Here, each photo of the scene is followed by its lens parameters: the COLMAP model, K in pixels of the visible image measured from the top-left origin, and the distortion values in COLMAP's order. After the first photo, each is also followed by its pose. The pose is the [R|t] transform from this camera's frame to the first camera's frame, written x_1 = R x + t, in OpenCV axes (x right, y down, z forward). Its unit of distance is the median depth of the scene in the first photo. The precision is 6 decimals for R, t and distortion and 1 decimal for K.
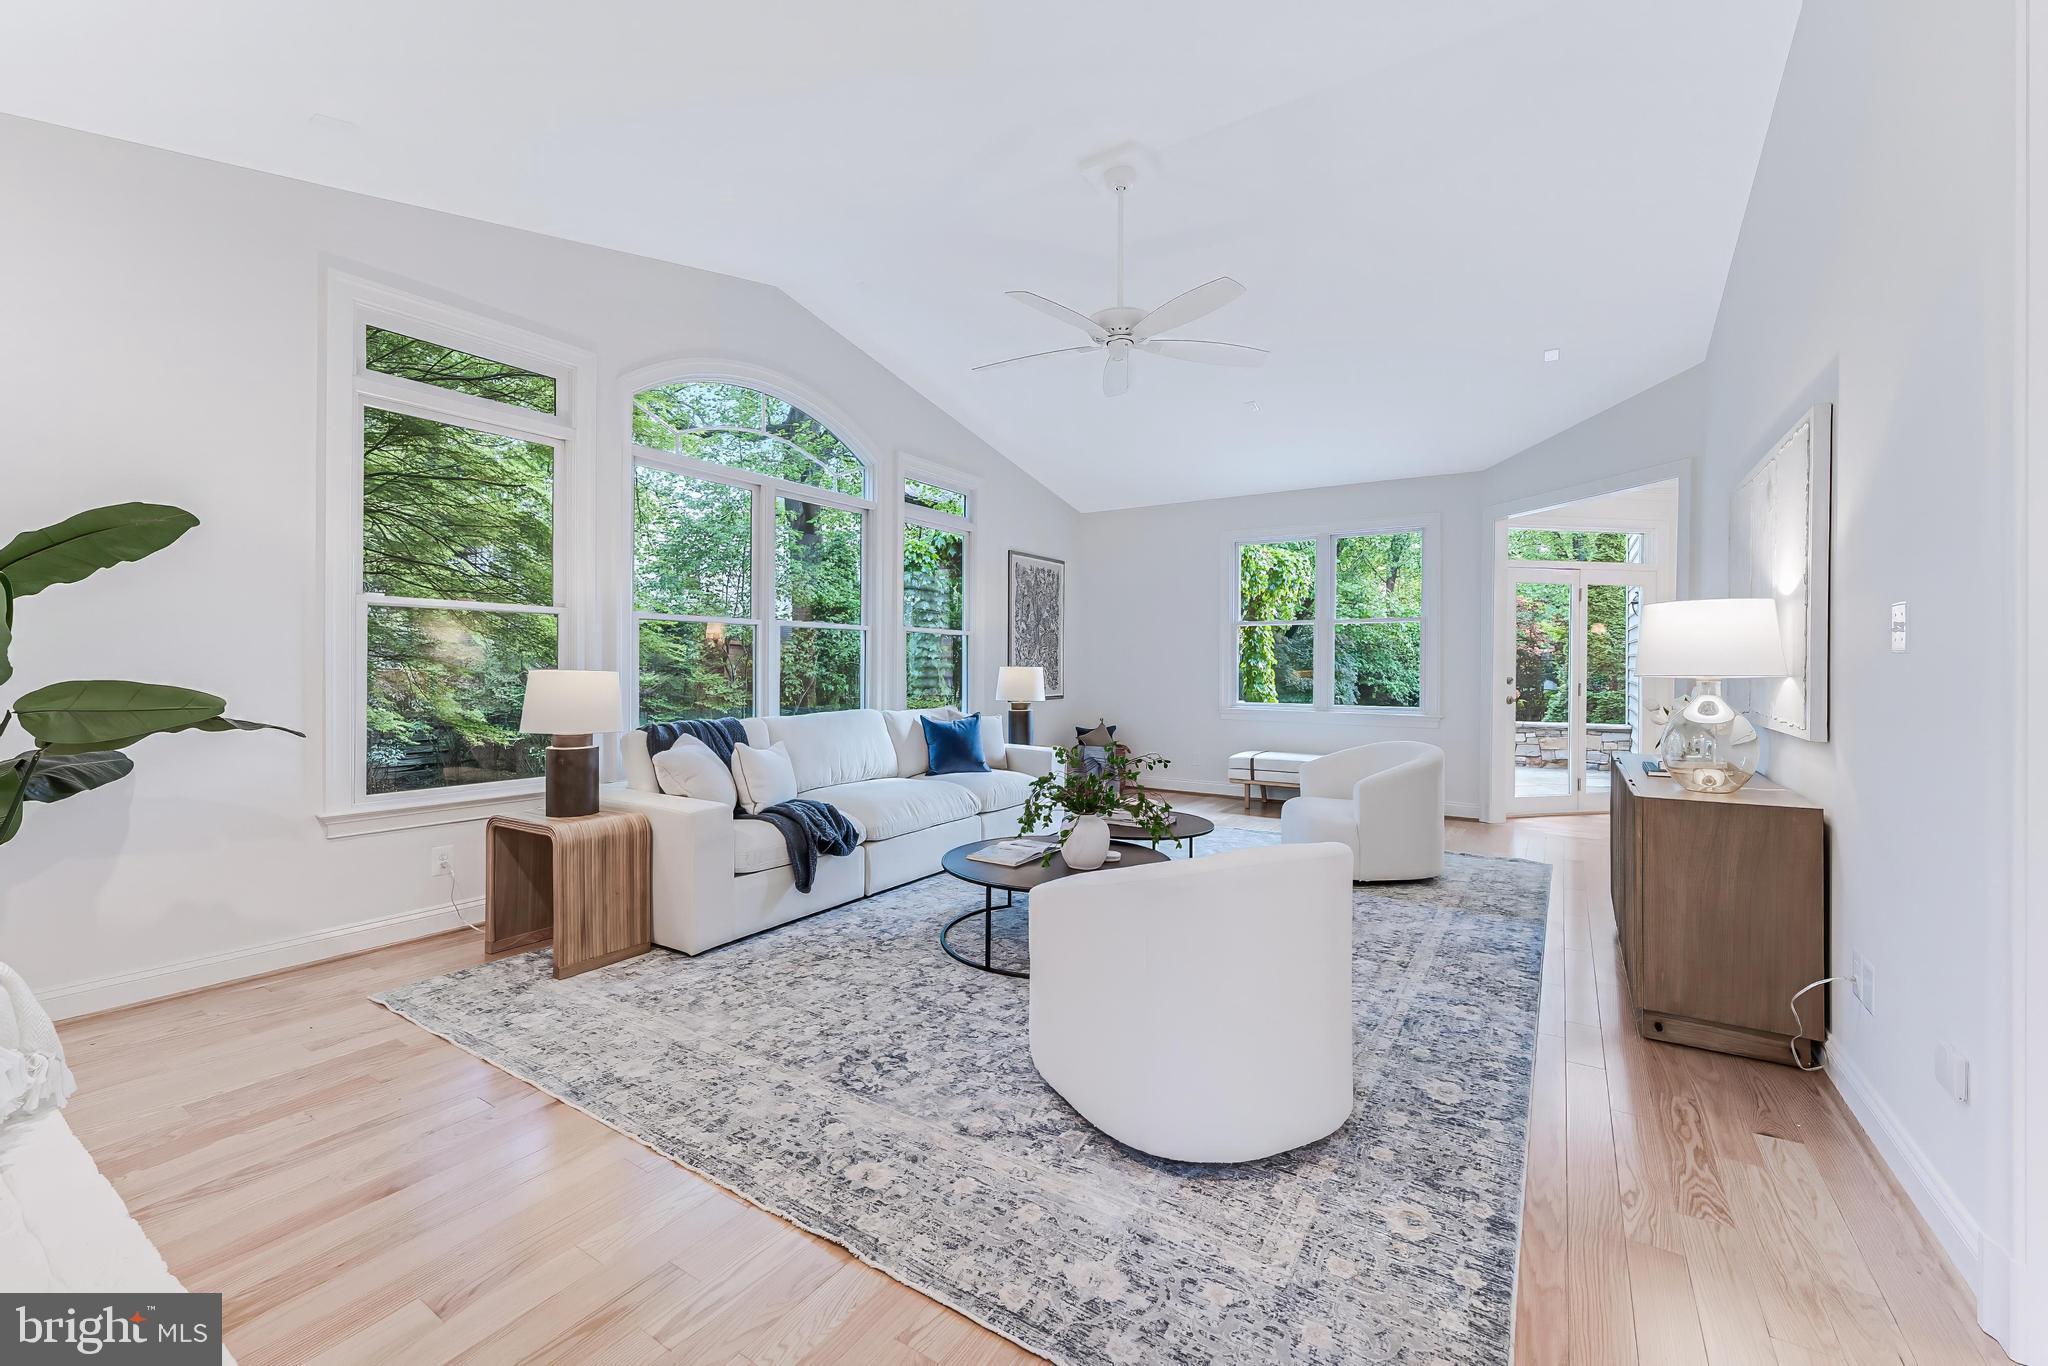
lens RADIAL K [[817.4, 0, 1025.6], [0, 817.4, 677.6], [0, 0, 1]] dist [0.000052, -0.000295]
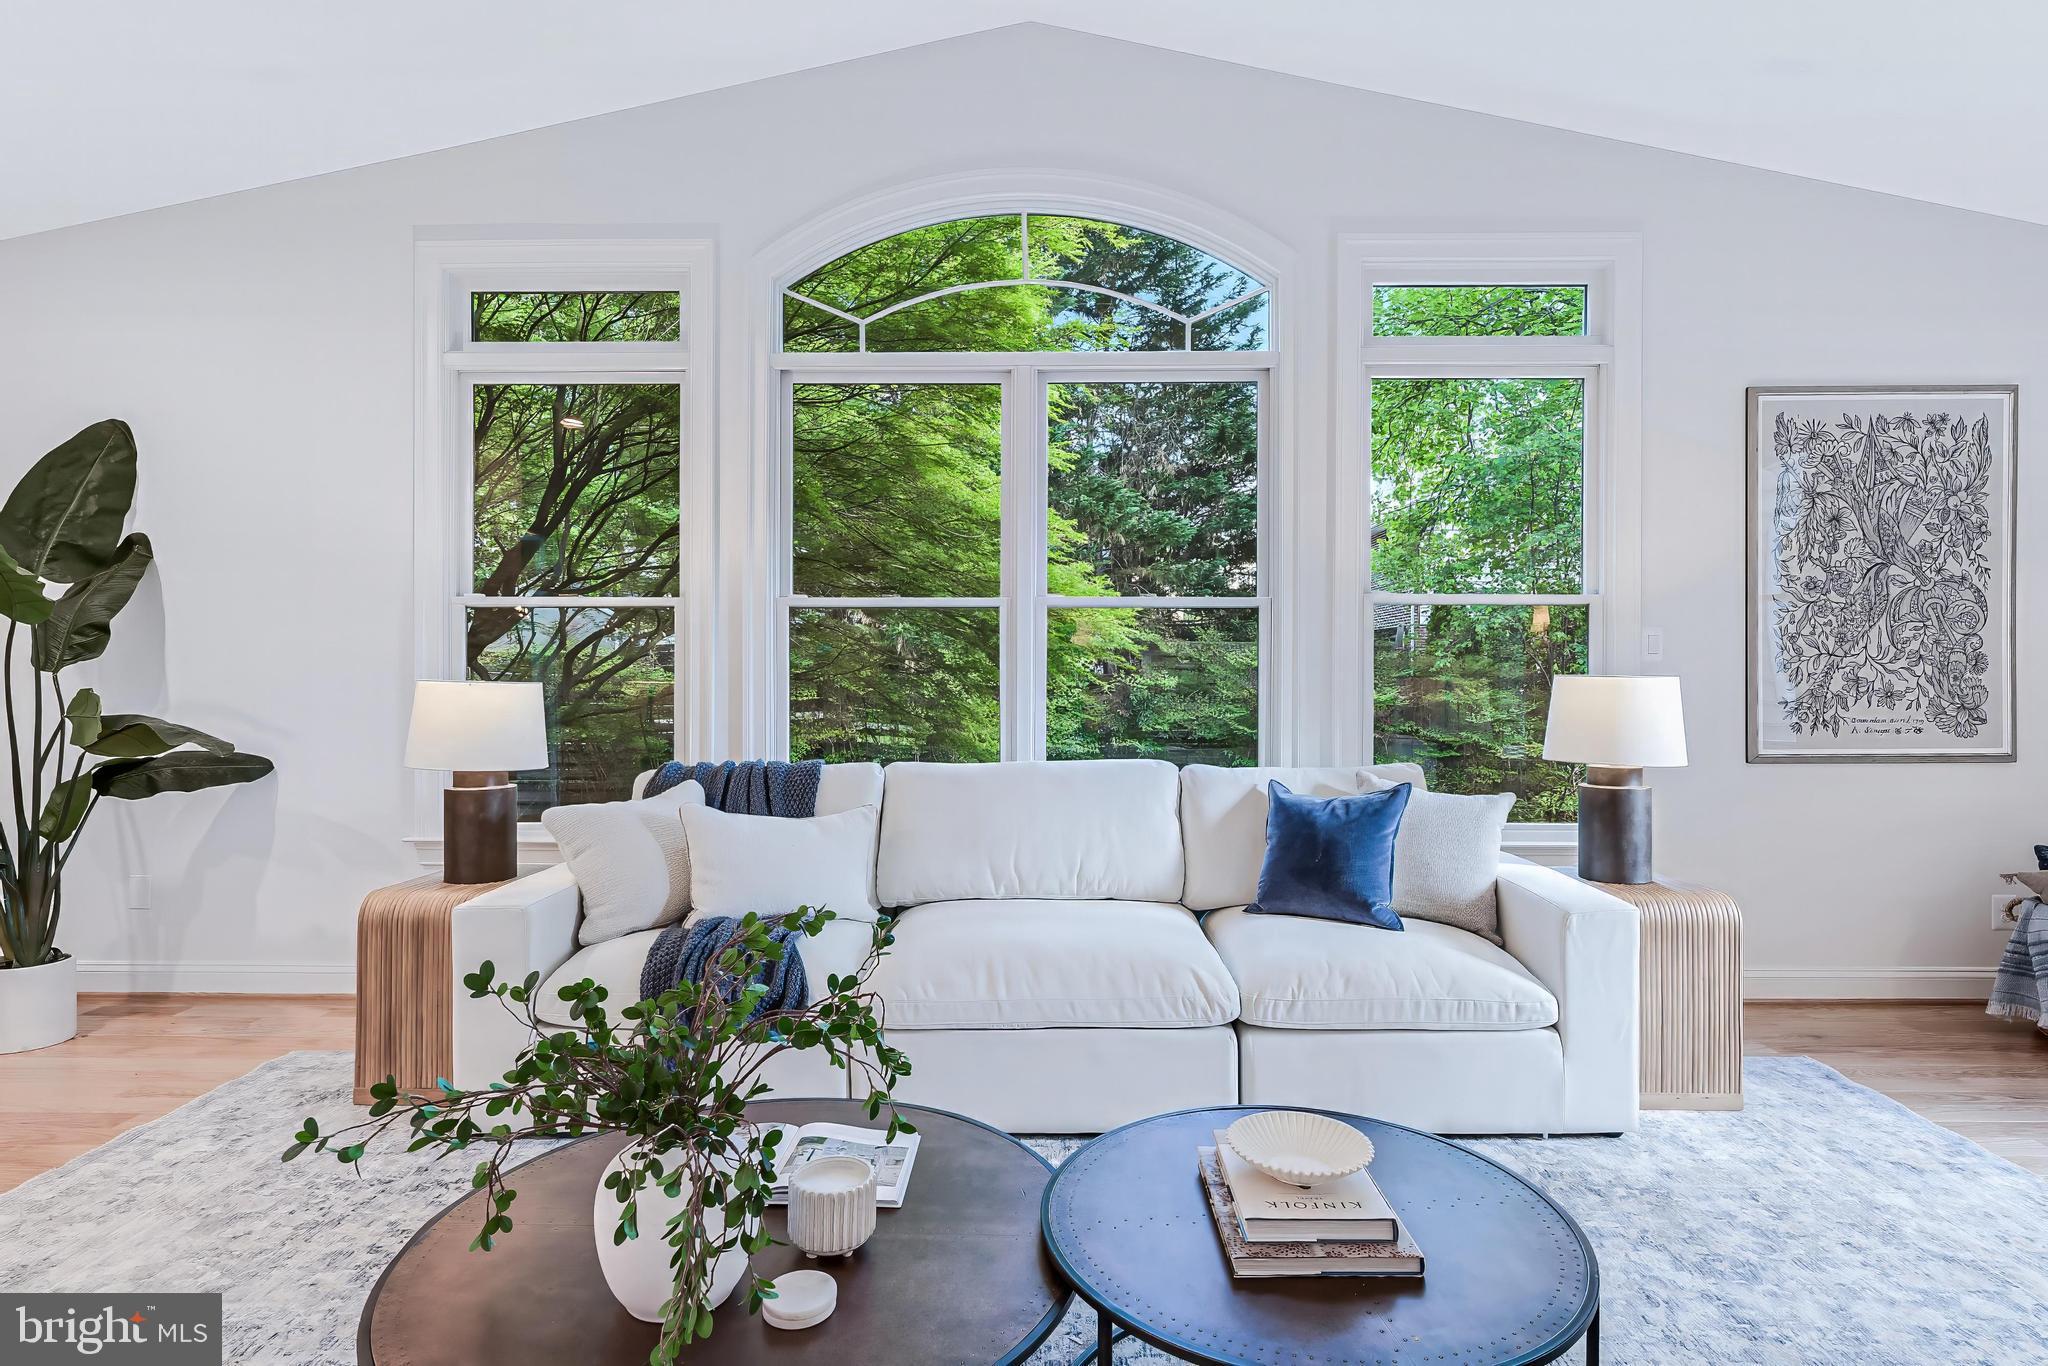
lens RADIAL K [[1142.7, 0, 1024.0], [0, 1142.7, 683.0], [0, 0, 1]] dist [0.000760, -0.000244]
pose [[0.539980, 0.001470, -0.841676, 0.261316], [-0.008072, 0.999962, -0.003432, -0.005207], [0.841639, 0.008647, 0.539972, 0.396133]]
